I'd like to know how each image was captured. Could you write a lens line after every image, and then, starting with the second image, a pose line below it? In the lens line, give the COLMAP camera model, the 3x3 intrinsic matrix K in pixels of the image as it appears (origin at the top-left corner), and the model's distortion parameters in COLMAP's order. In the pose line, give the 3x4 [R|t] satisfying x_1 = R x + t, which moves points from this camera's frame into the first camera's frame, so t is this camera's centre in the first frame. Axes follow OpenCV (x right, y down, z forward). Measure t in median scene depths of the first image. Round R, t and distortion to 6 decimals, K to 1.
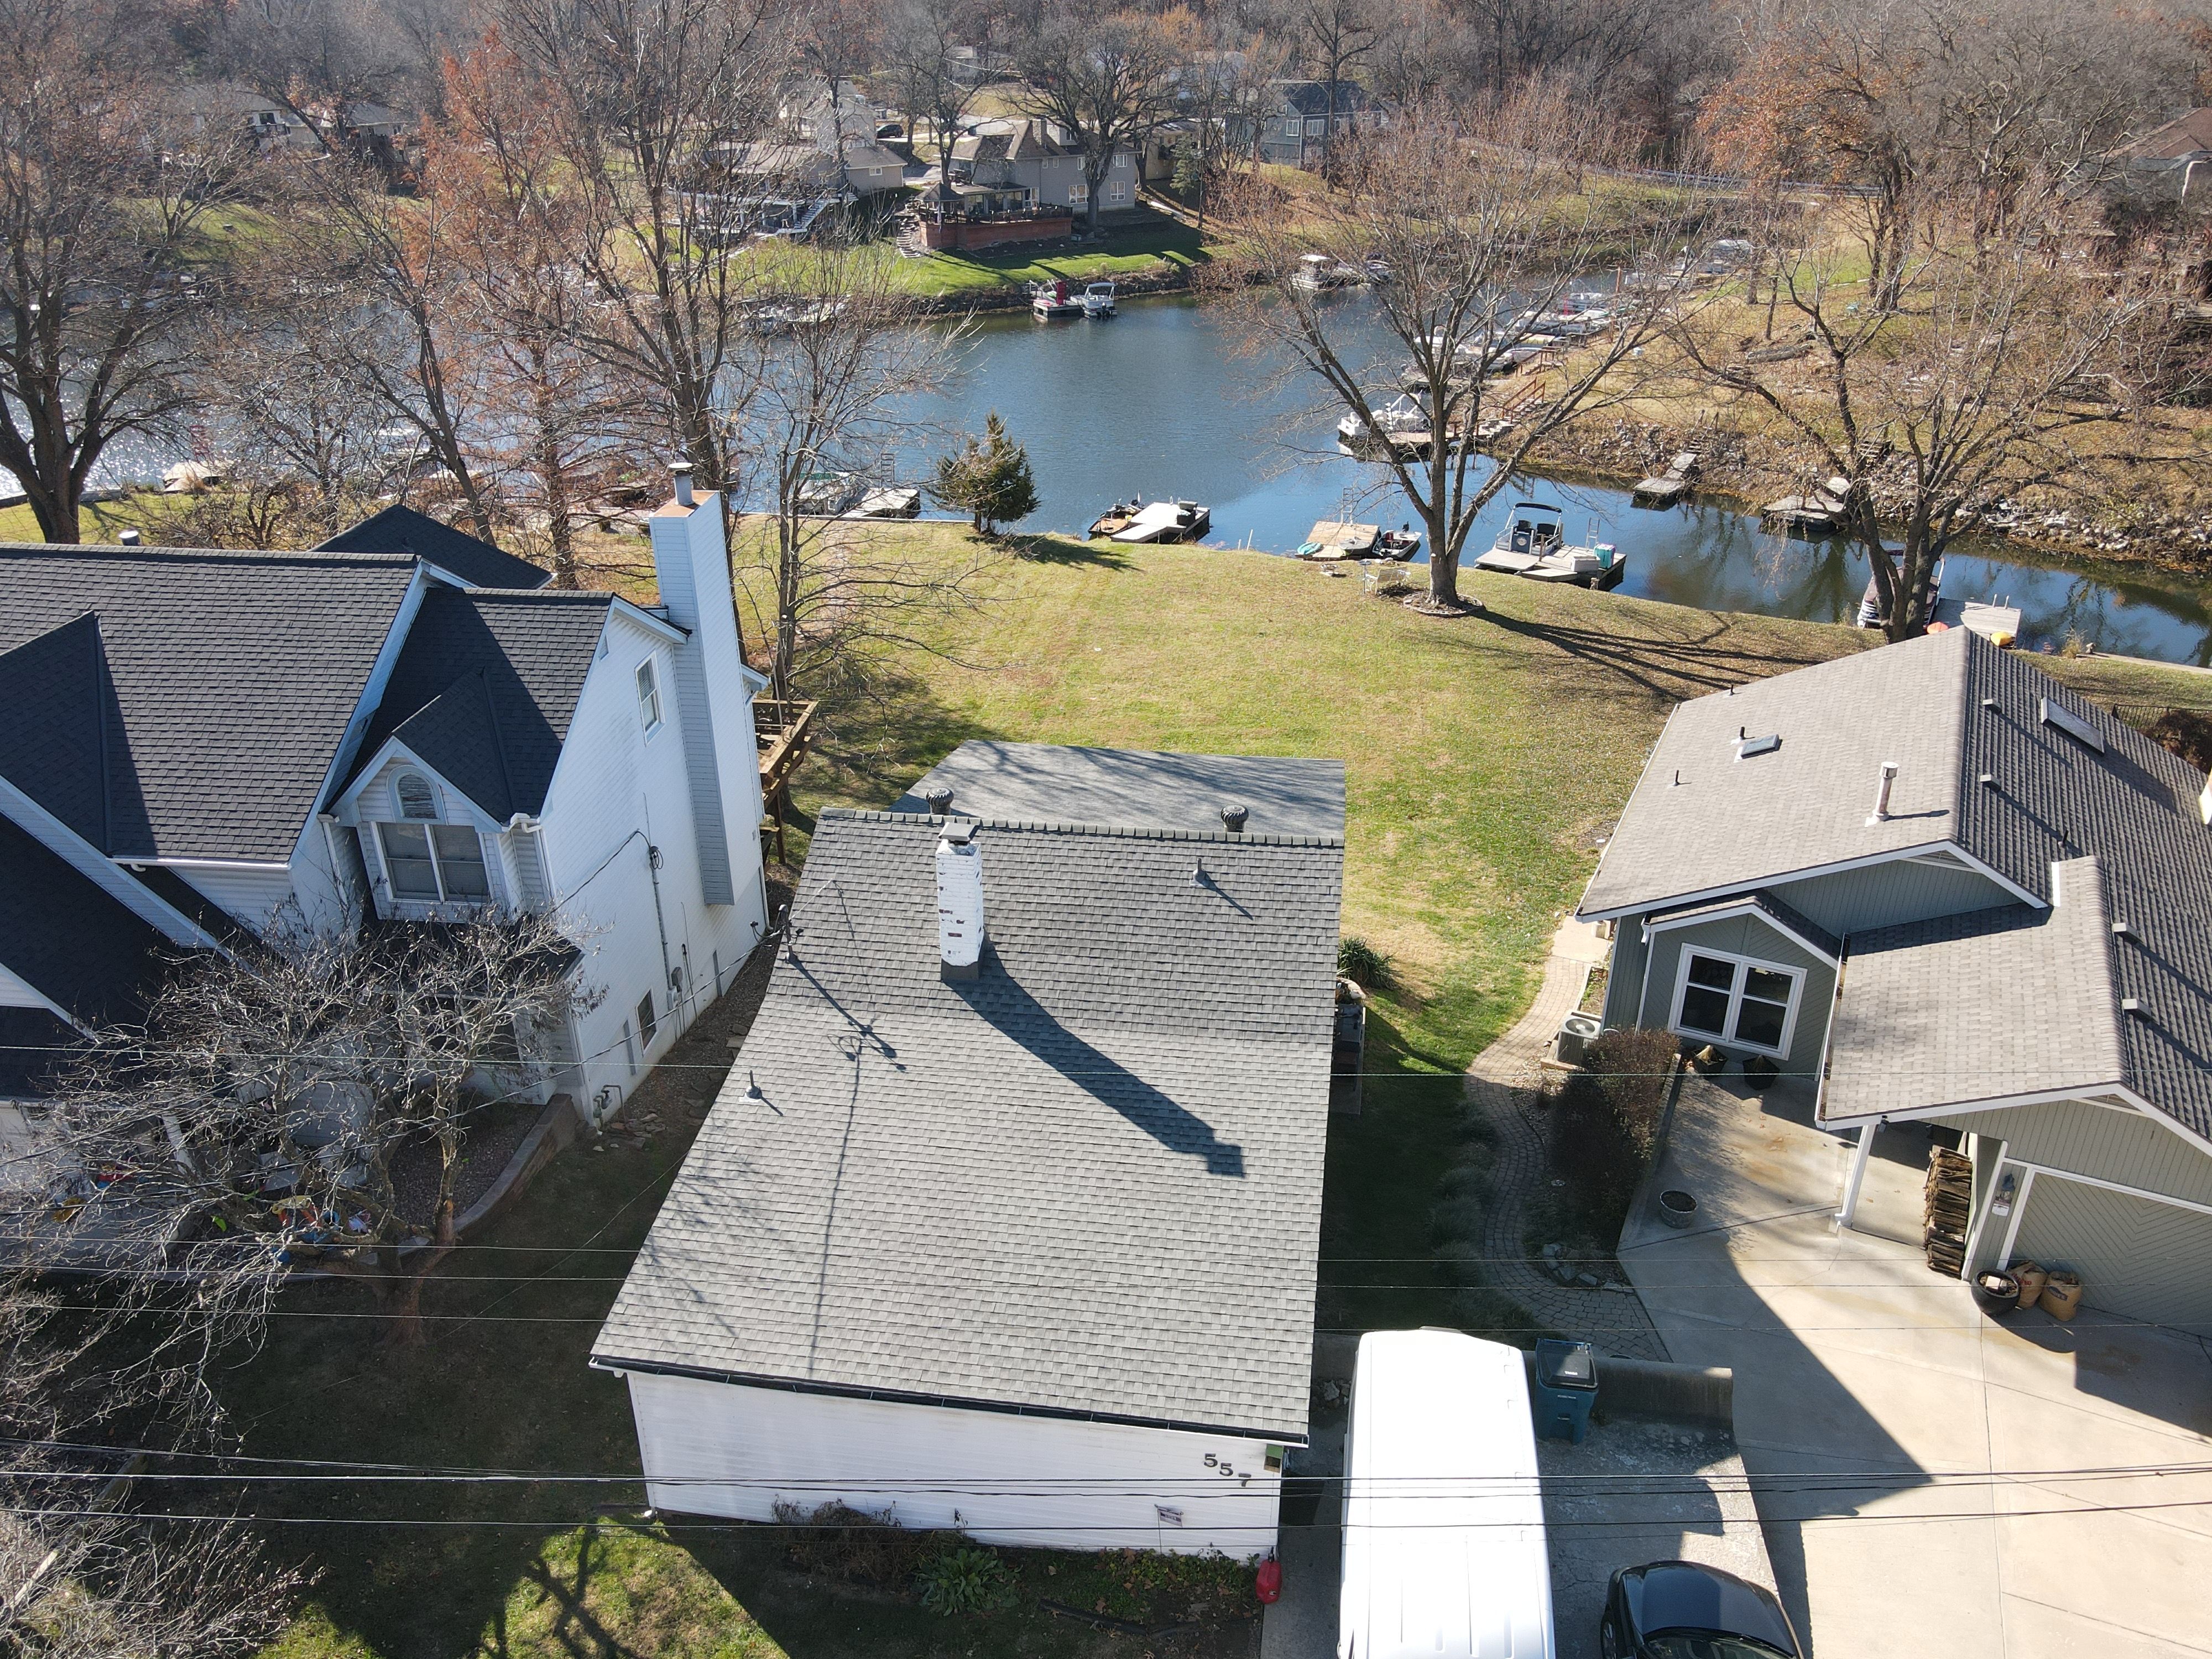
lens RADIAL K [[1633.3, 0, 1106.9], [0, 1633.3, 837.2], [0, 0, 1]] dist [-0.000483, 0.009513]
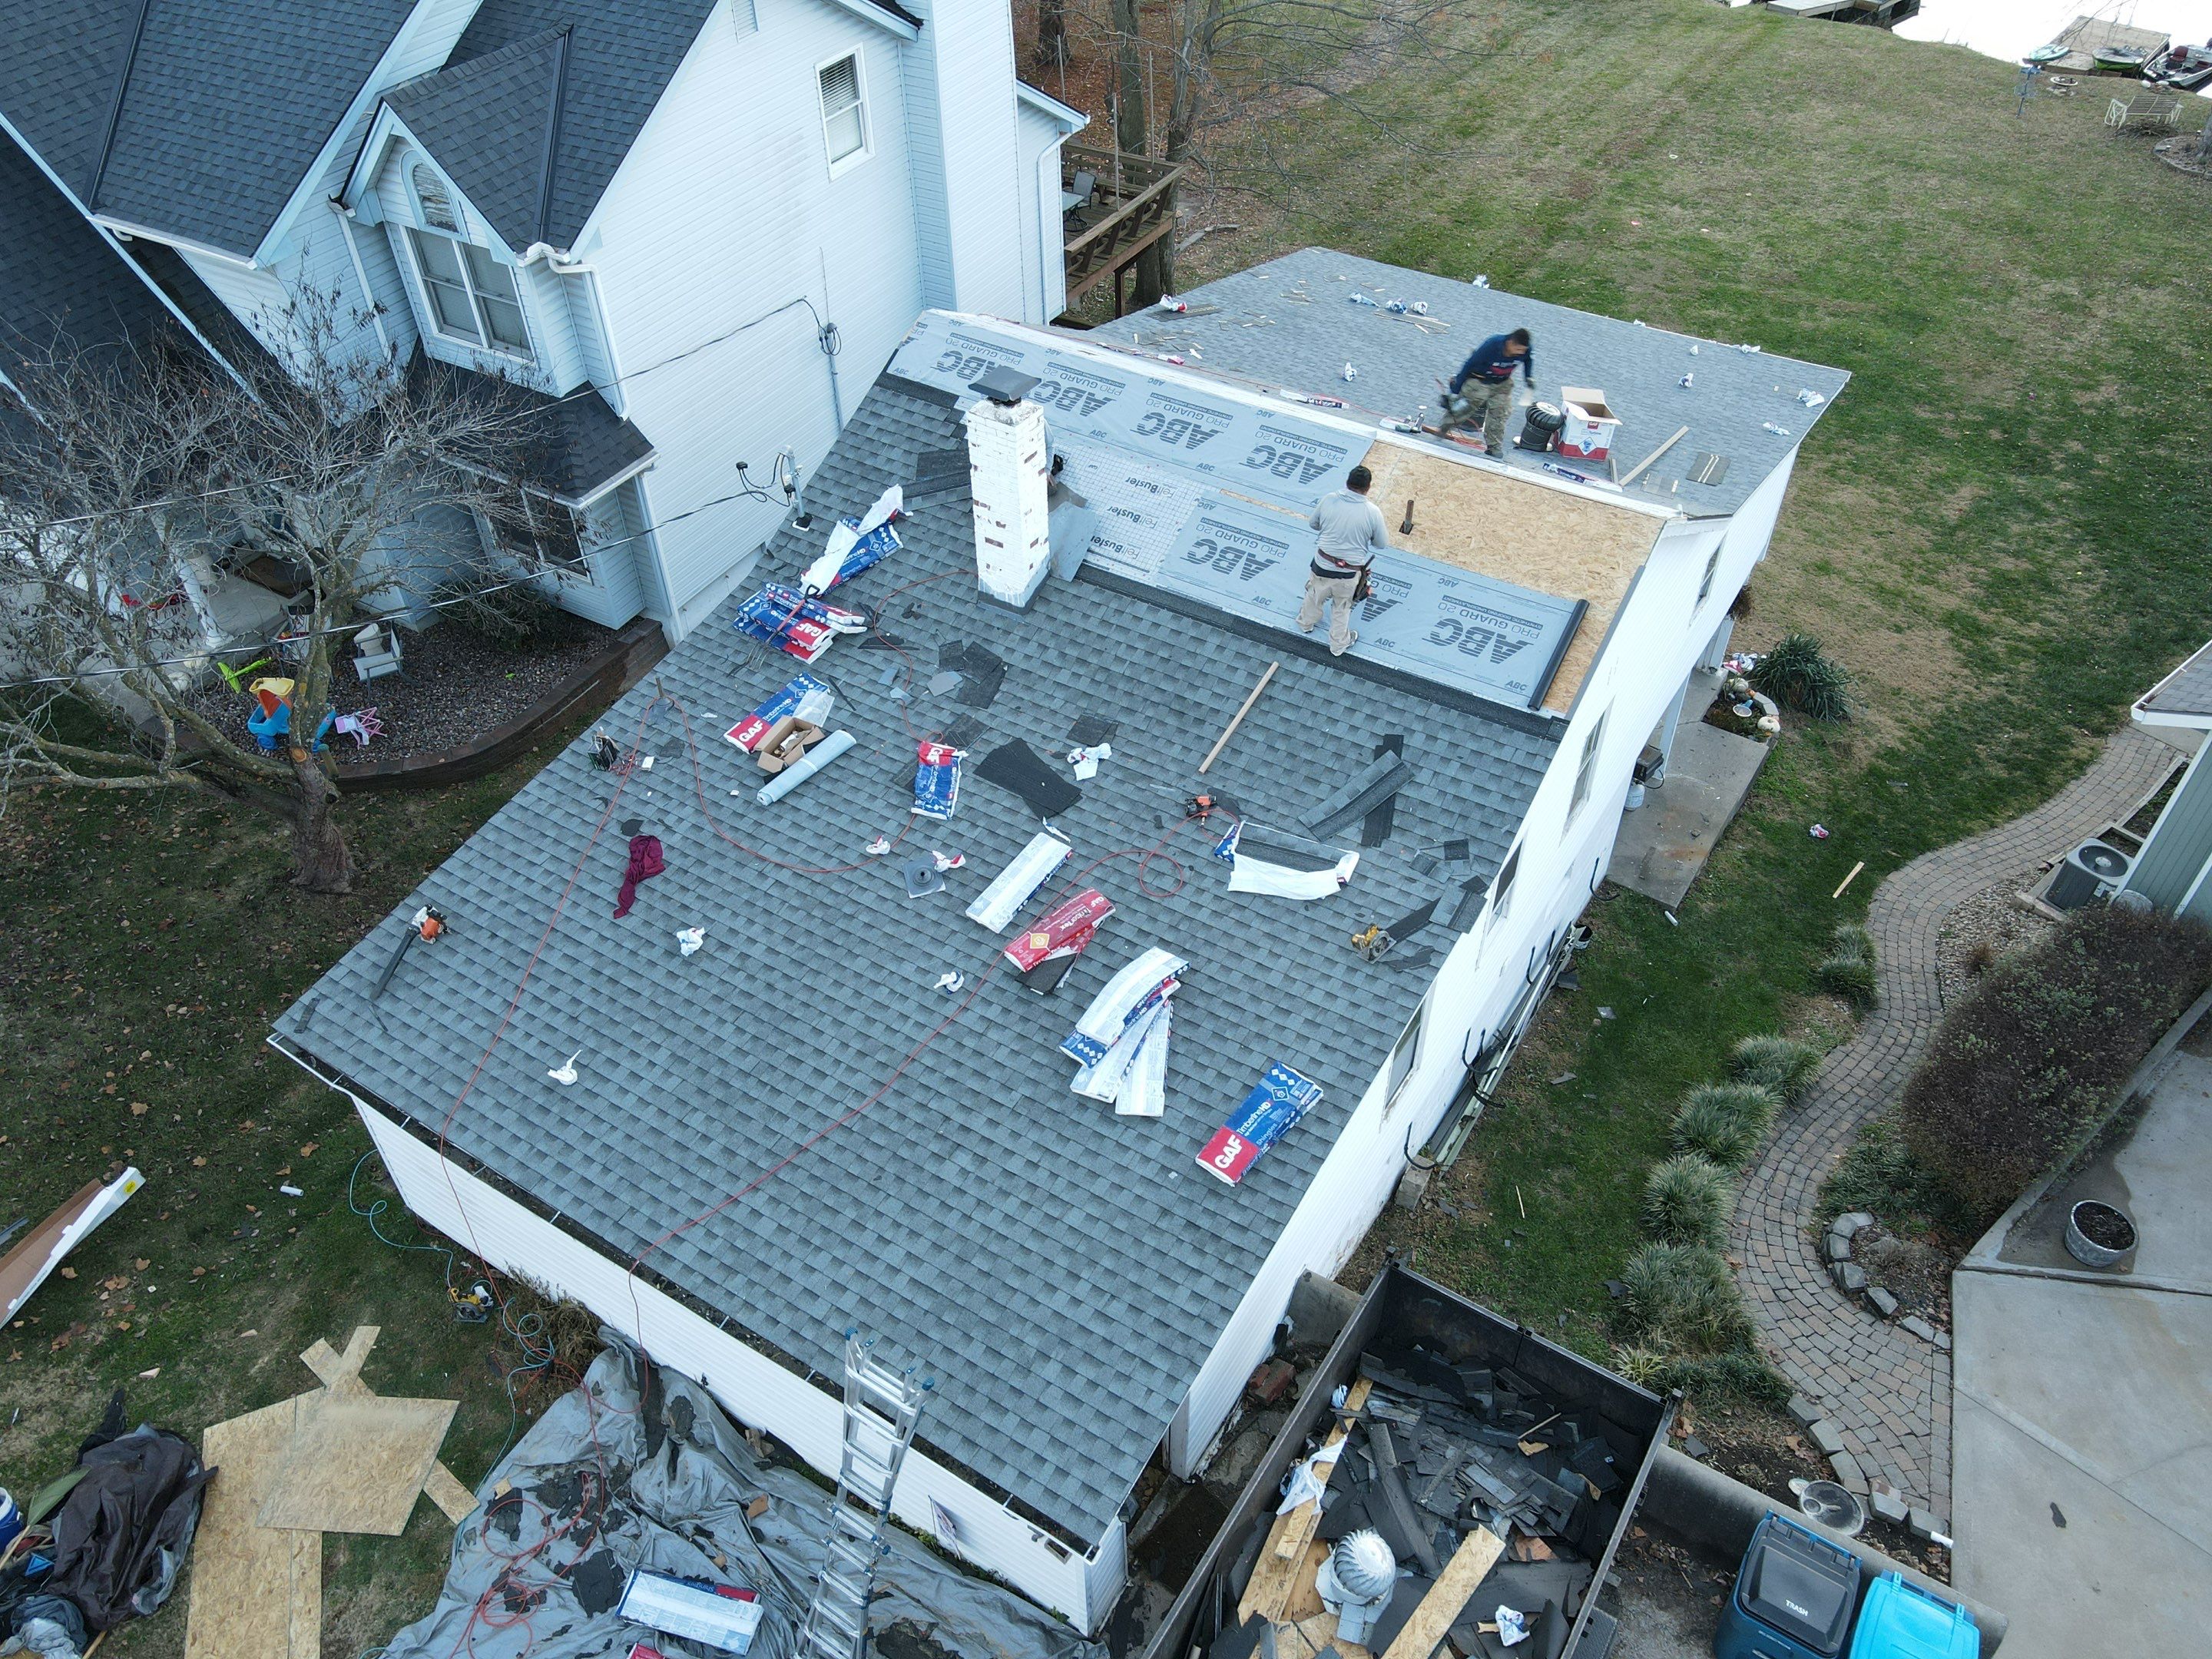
lens RADIAL K [[1633.3, 0, 1106.9], [0, 1633.3, 837.2], [0, 0, 1]] dist [-0.000483, 0.009513]
pose [[0.915269, 0.268560, -0.300265, 0.136915], [-0.169587, 0.932965, 0.317518, -0.035222], [0.365409, -0.239693, 0.899457, 0.312441]]
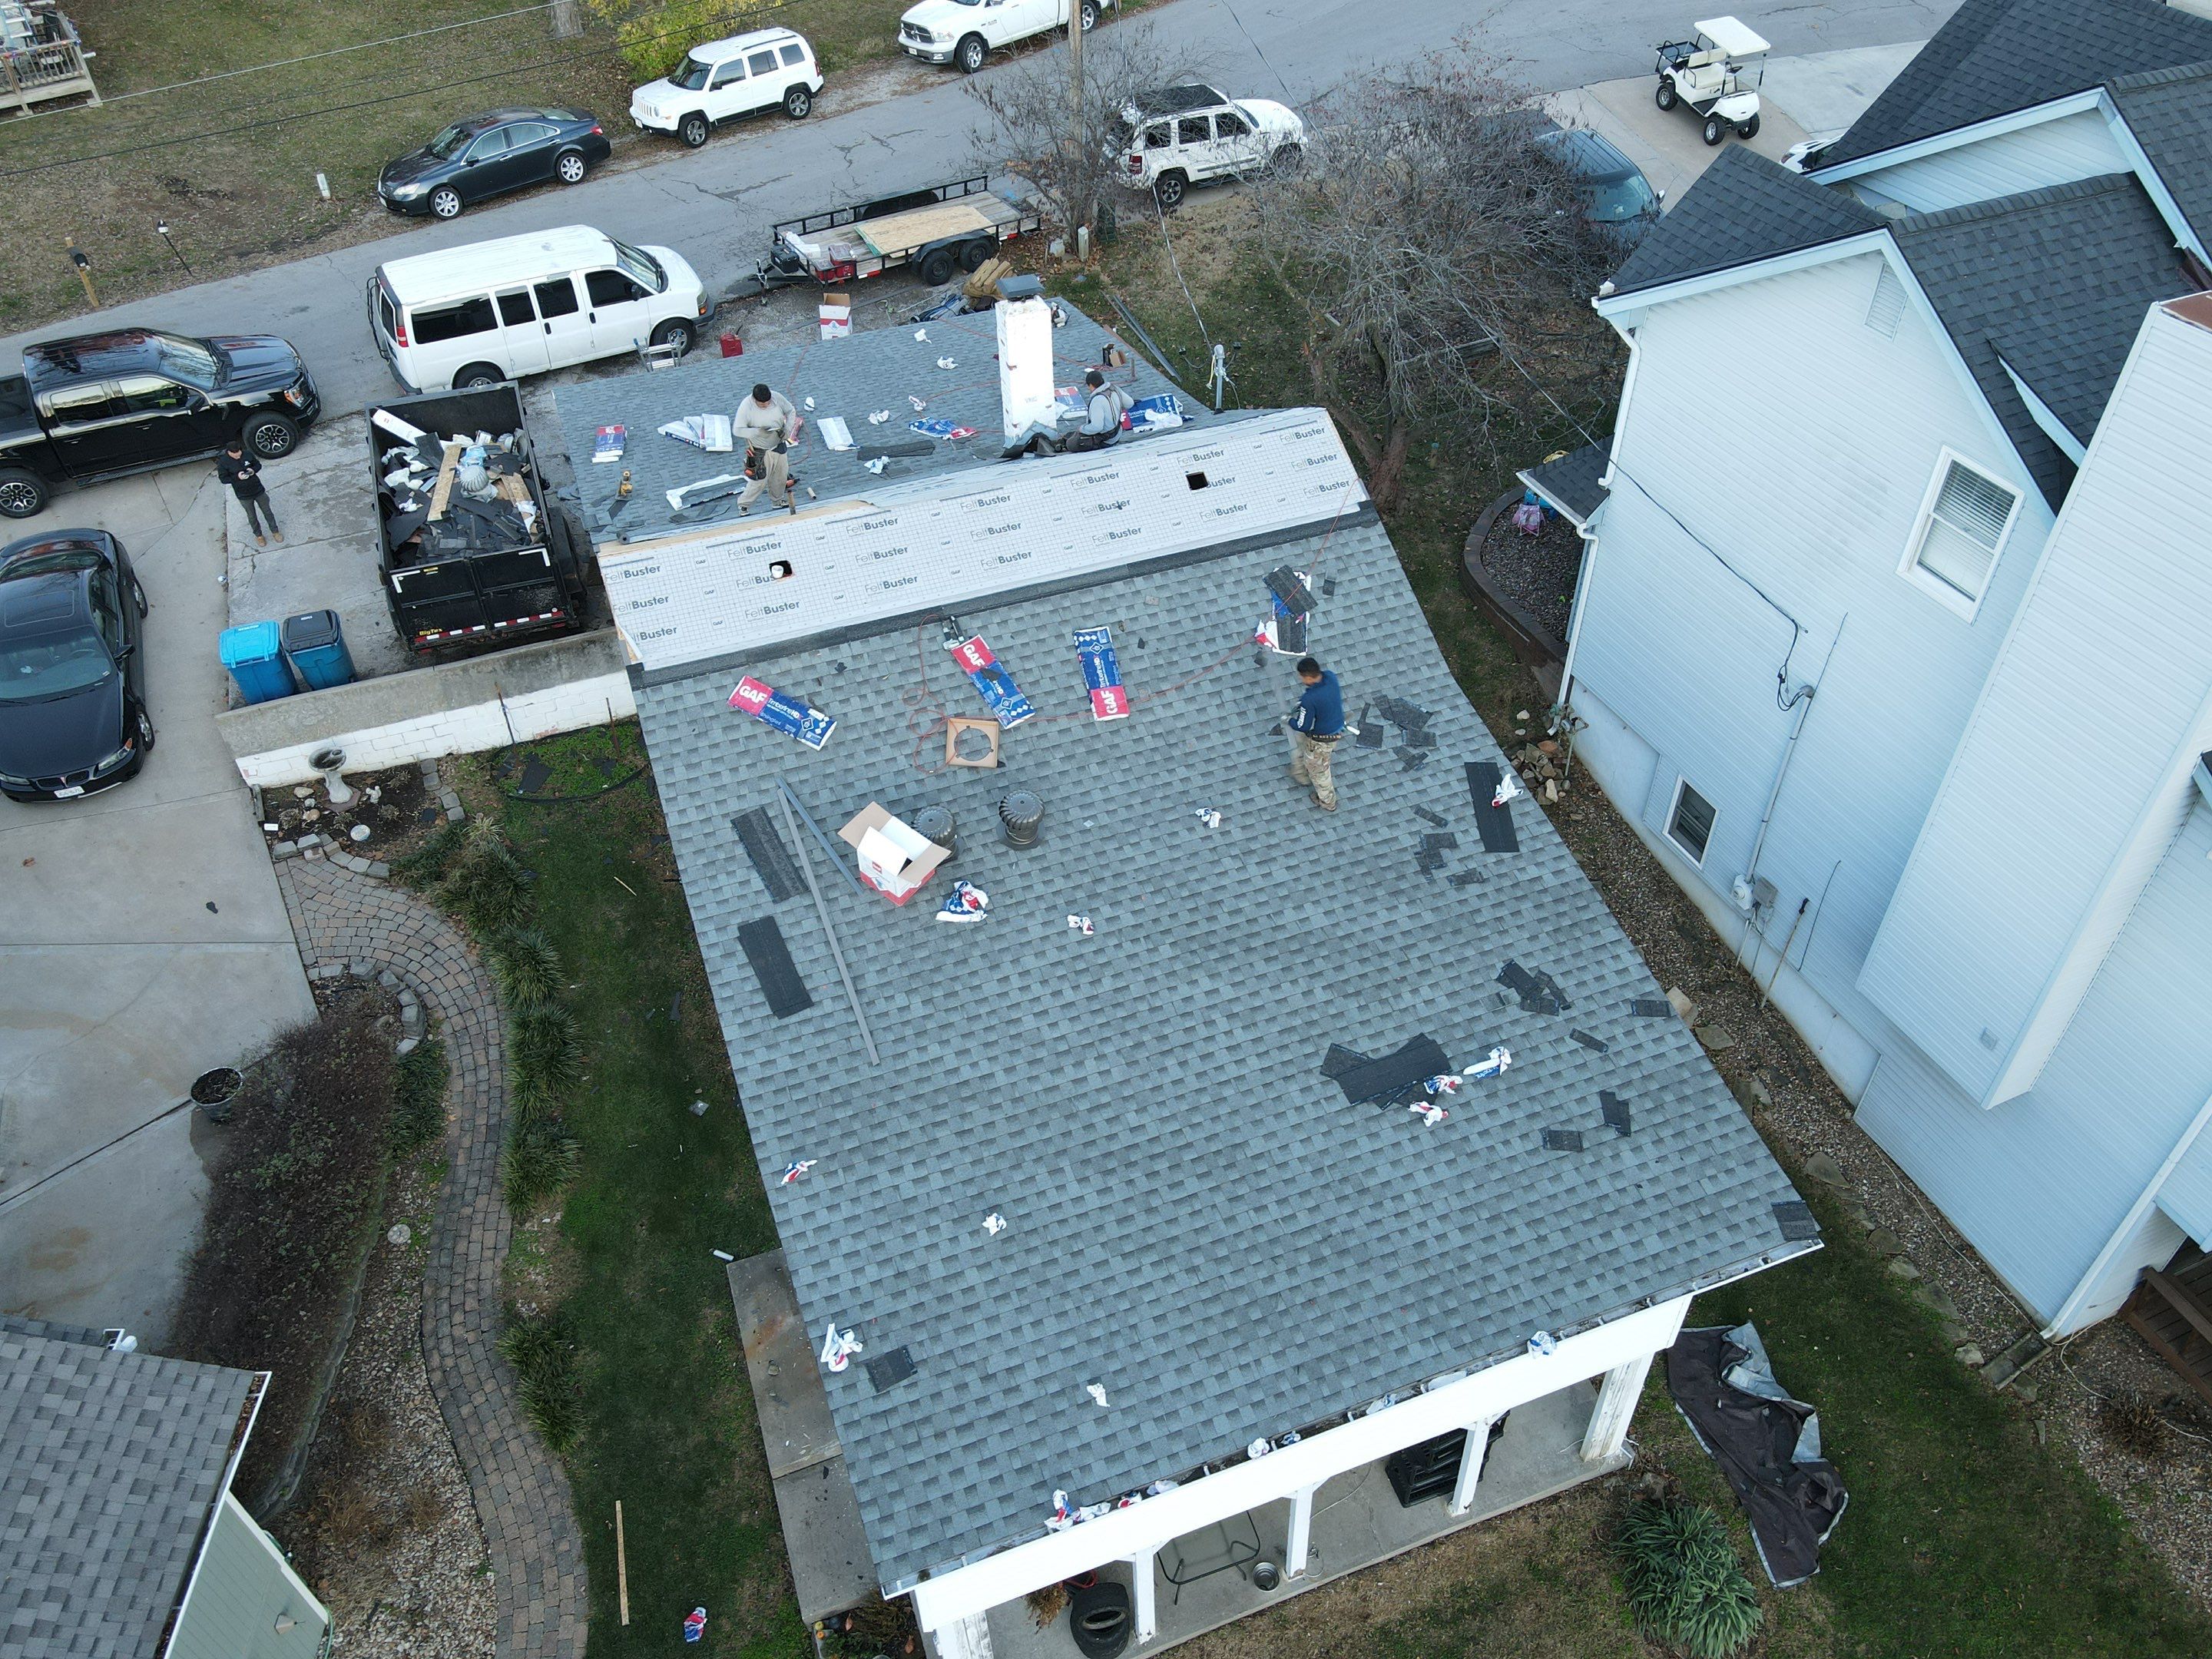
lens RADIAL K [[1621.8, 0, 1110.9], [0, 1621.8, 838.2], [0, 0, 1]] dist [0.008414, 0.008245]
pose [[-0.870572, 0.341160, -0.354562, 0.193588], [-0.208114, 0.397659, 0.893619, -0.472327], [0.445862, 0.851749, -0.275191, 1.103253]]
